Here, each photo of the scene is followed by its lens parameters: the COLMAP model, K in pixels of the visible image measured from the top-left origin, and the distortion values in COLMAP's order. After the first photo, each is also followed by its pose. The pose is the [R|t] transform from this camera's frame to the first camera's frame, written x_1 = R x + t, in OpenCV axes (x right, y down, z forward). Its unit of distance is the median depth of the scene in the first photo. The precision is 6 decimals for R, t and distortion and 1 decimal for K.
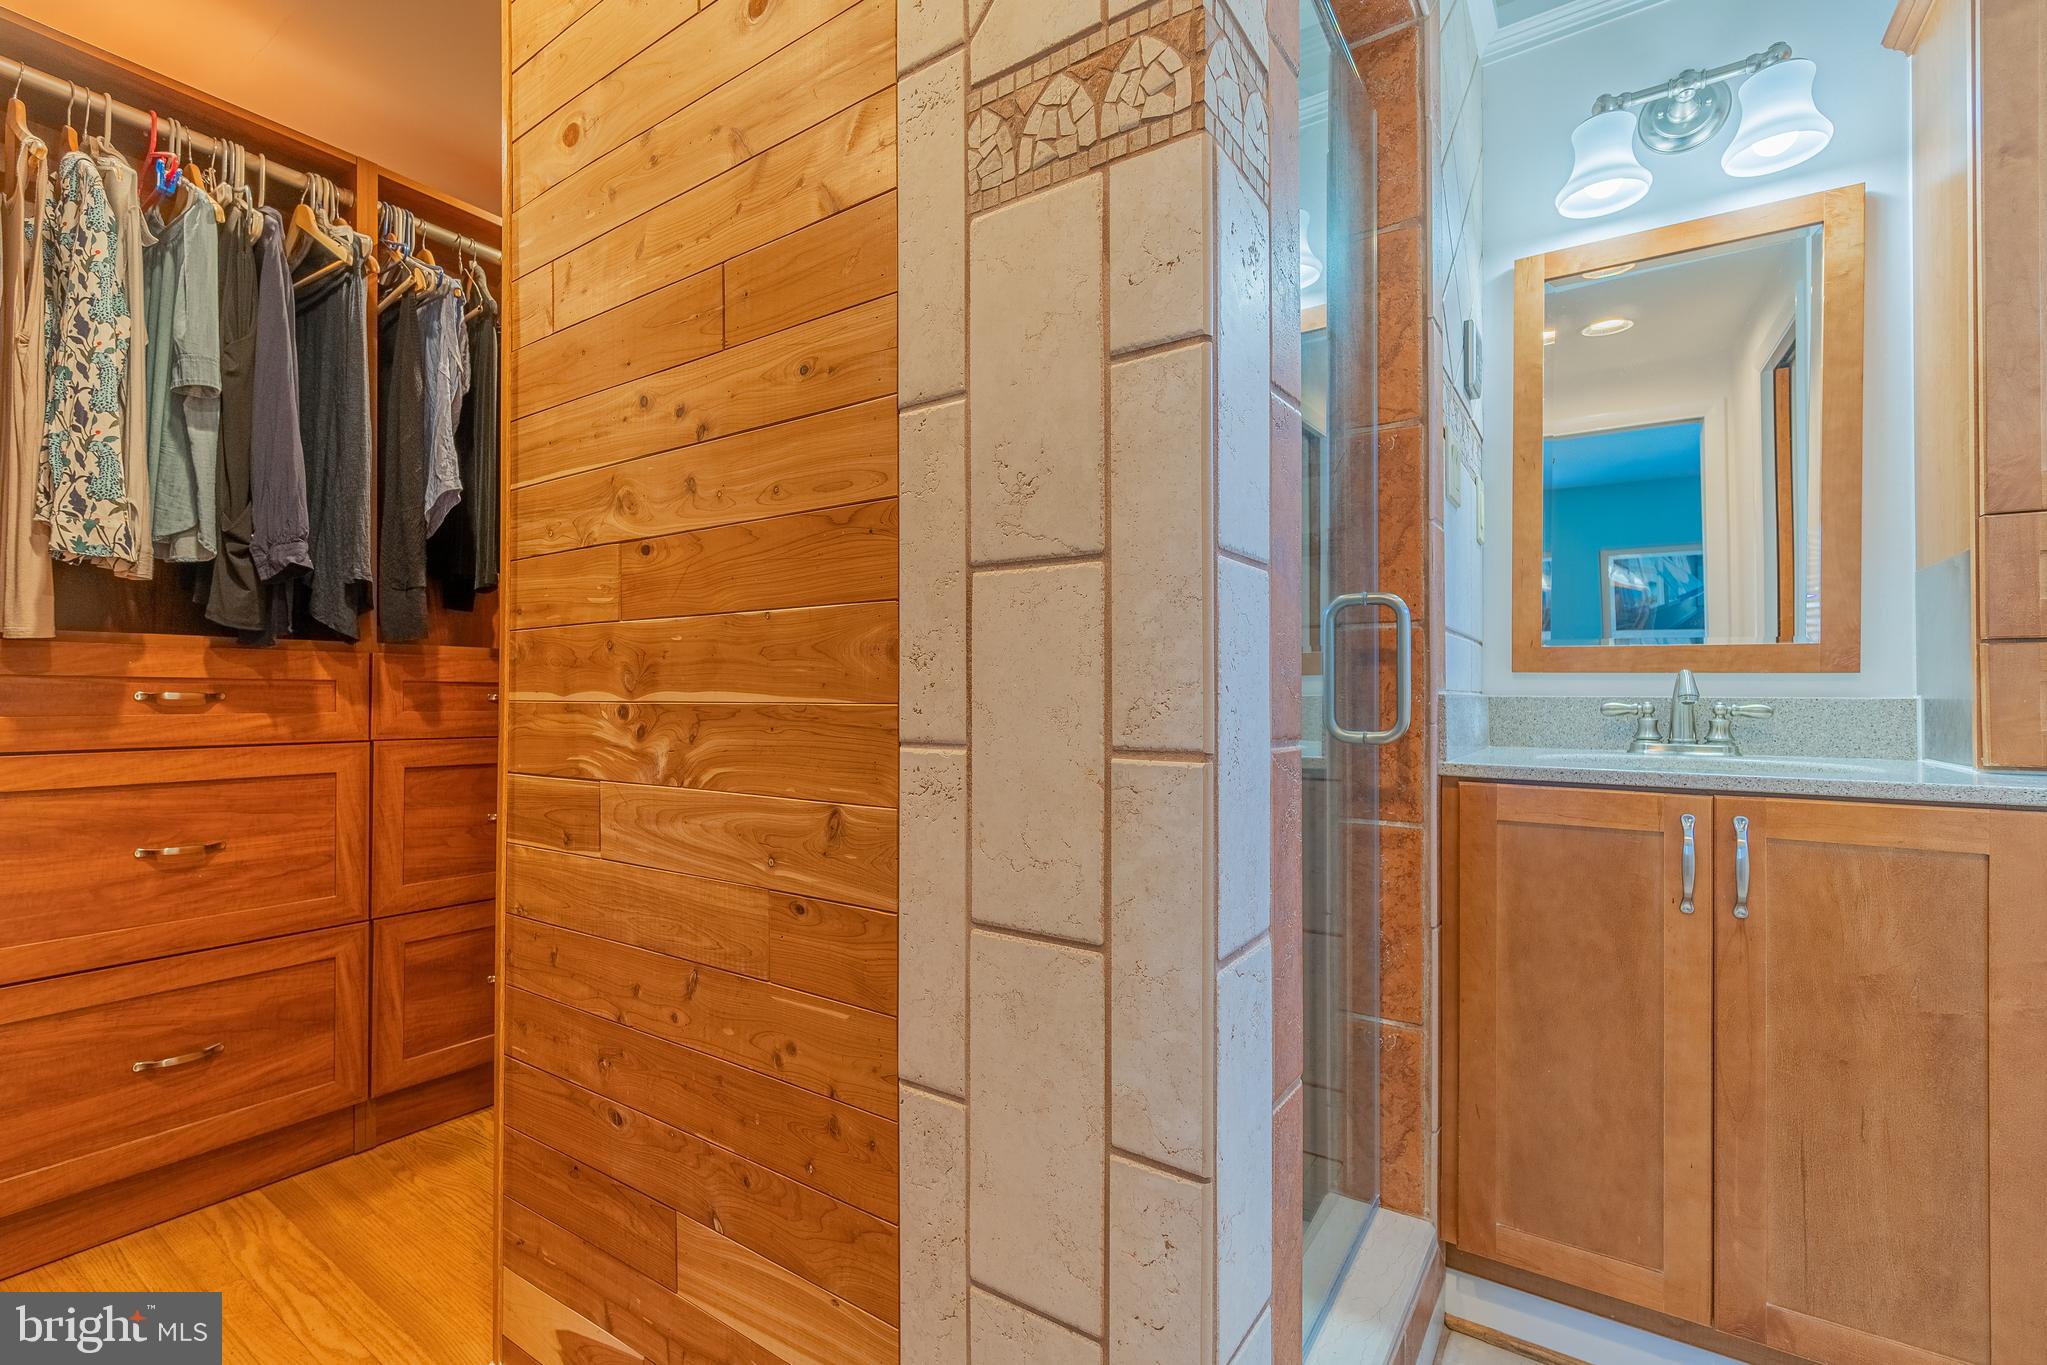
lens RADIAL K [[893.9, 0, 1021.8], [0, 893.9, 683.4], [0, 0, 1]] dist [-0.003327, 0.001214]
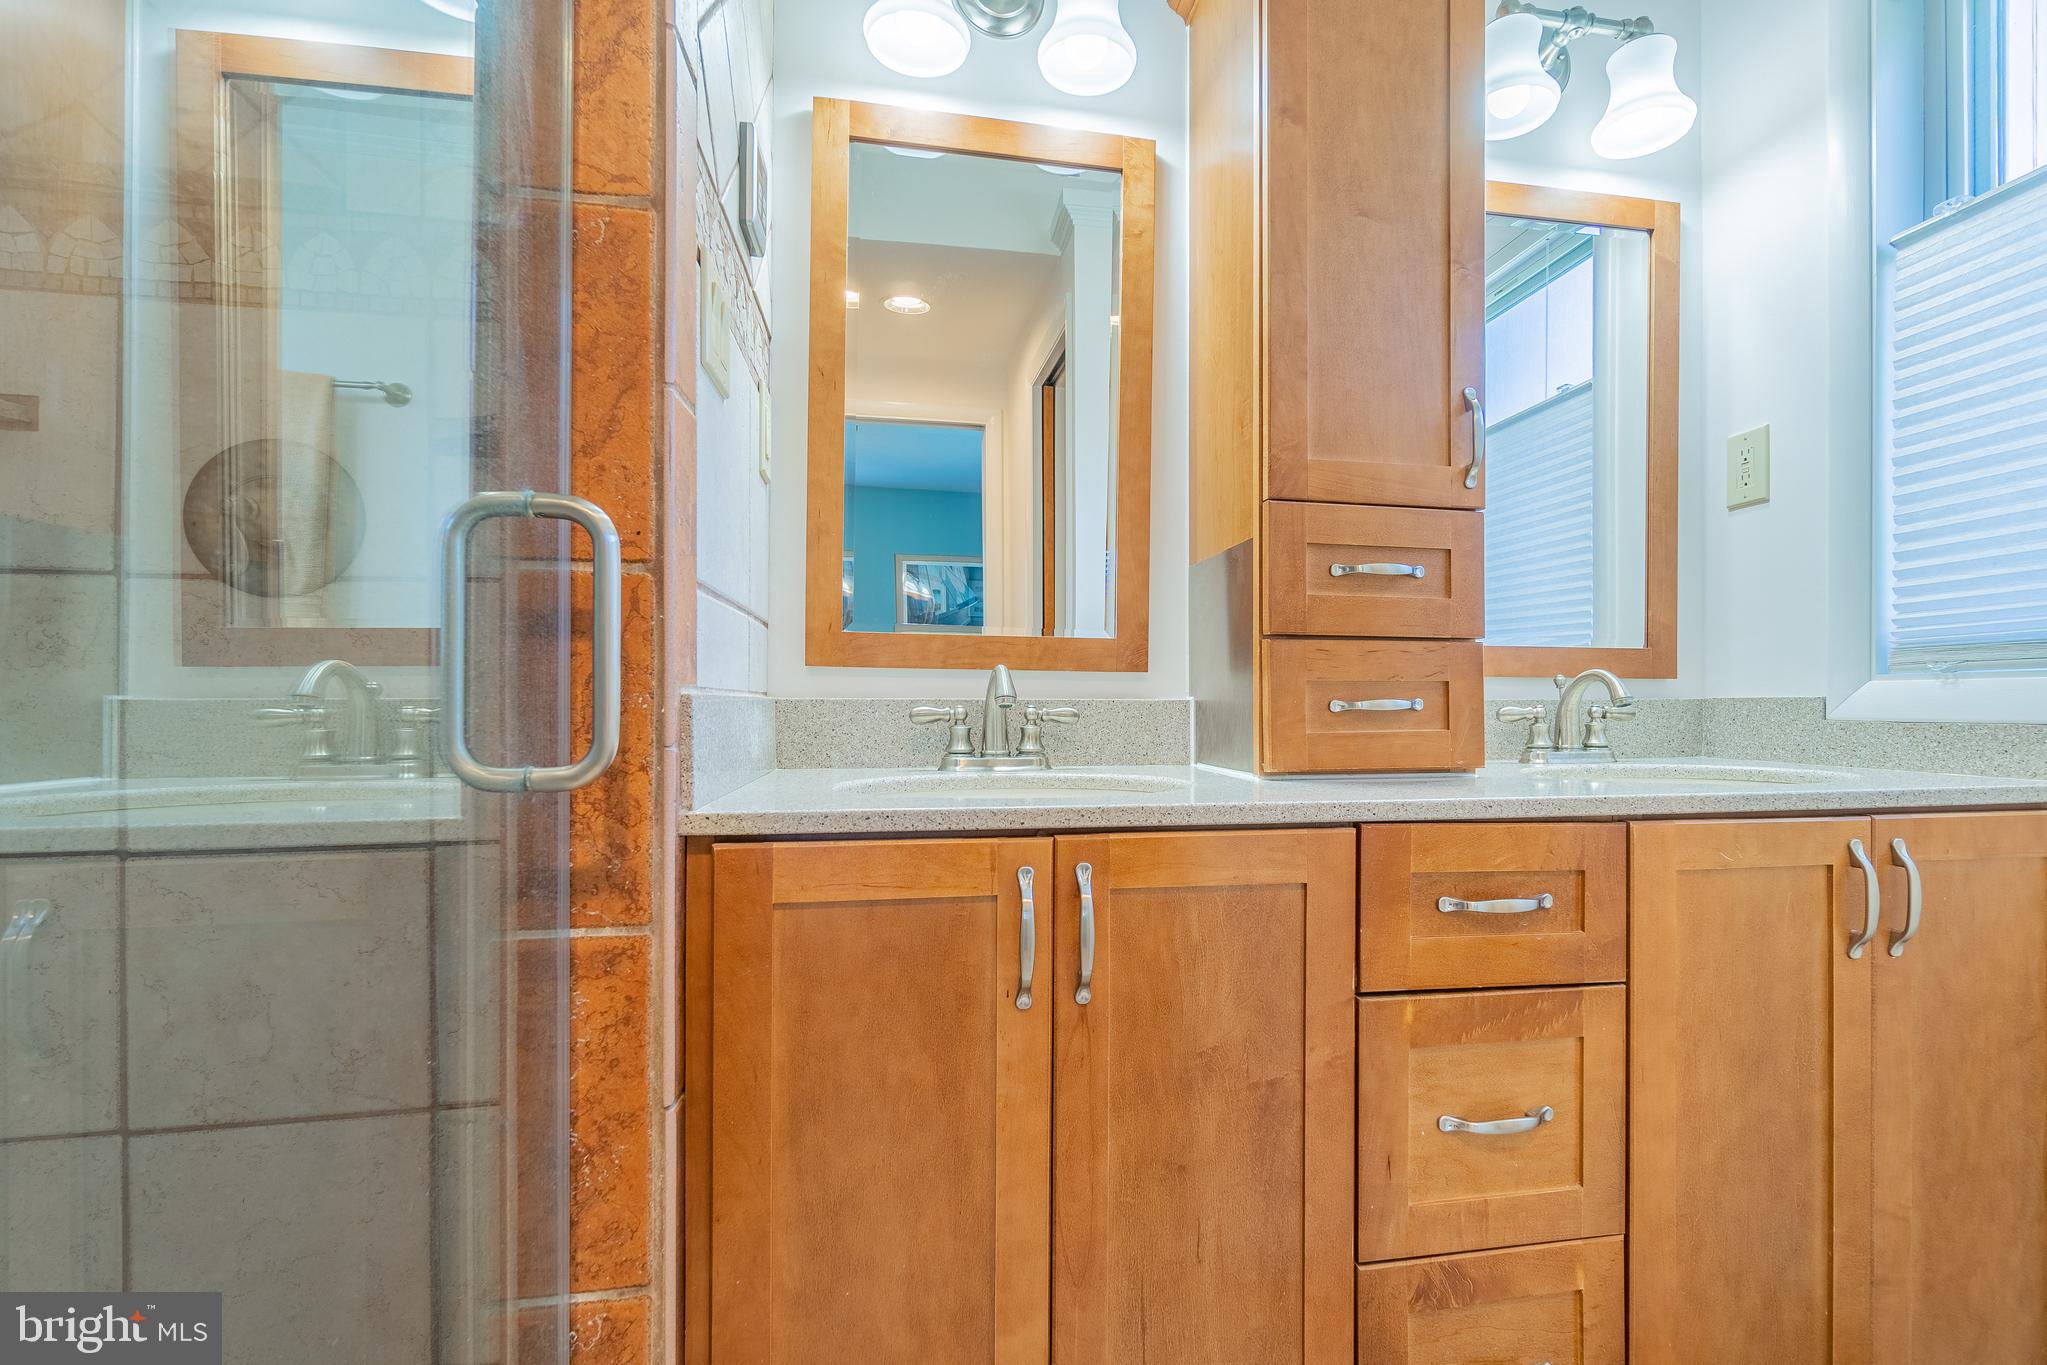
lens RADIAL K [[893.9, 0, 1032.8], [0, 893.9, 691.7], [0, 0, 1]] dist [-0.003327, 0.001214]
pose [[0.741896, 0.003694, 0.670504, 0.250280], [-0.006829, 0.999975, 0.002047, 0.007934], [-0.670480, -0.006098, 0.741903, 0.424520]]
